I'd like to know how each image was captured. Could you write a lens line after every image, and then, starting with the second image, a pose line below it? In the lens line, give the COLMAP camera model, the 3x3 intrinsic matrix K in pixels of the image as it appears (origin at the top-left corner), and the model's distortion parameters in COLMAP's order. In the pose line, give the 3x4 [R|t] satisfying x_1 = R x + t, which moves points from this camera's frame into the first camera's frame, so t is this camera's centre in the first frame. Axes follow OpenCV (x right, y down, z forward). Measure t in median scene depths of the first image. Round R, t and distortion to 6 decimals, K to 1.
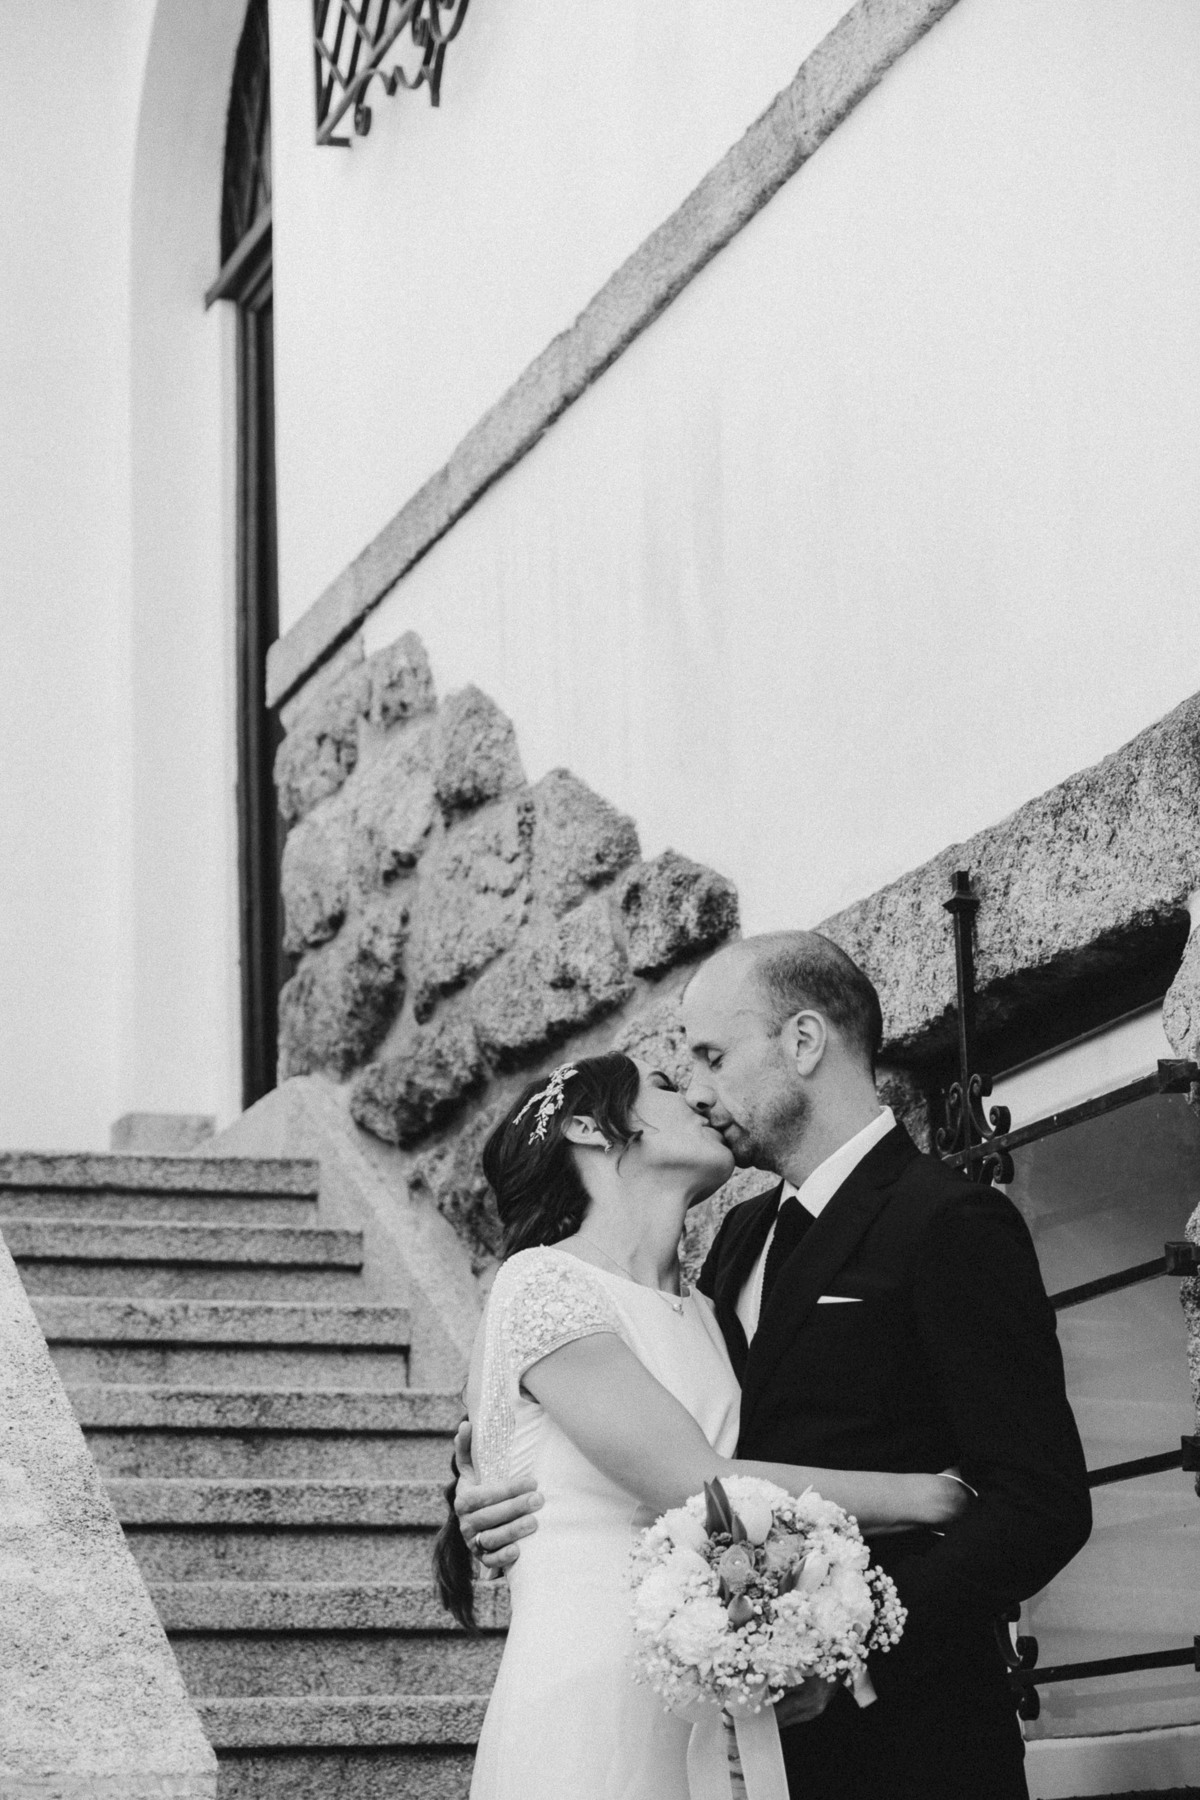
lens RADIAL K [[4130.5, 0, 418.3], [0, 4130.5, 938.2], [0, 0, 1]] dist [0.048066, 0.000000]
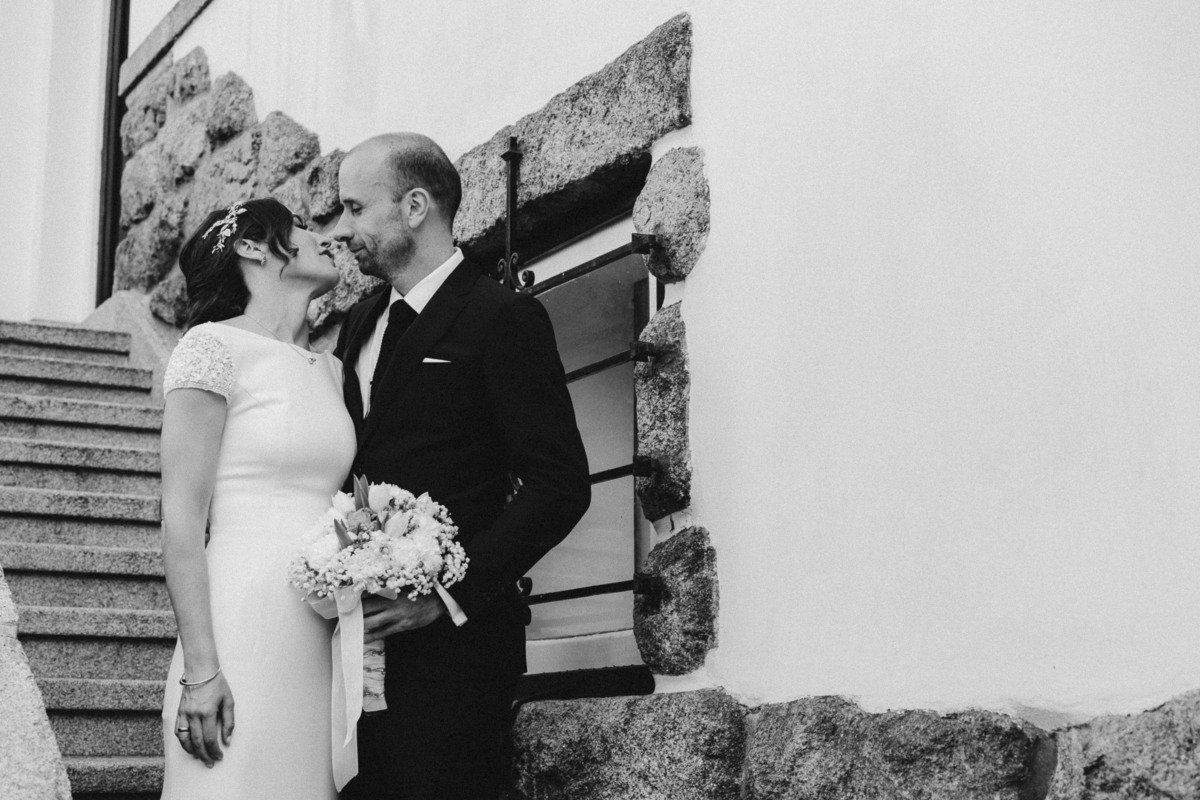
lens RADIAL K [[1921.0, 0, 461.5], [0, 1921.0, 369.0], [0, 0, 1]] dist [0.039245, 0.000000]
pose [[0.988248, 0.061884, 0.139772, 0.003441], [-0.066013, 0.997503, 0.025097, 0.046453], [-0.137870, -0.034029, 0.989866, 0.159287]]
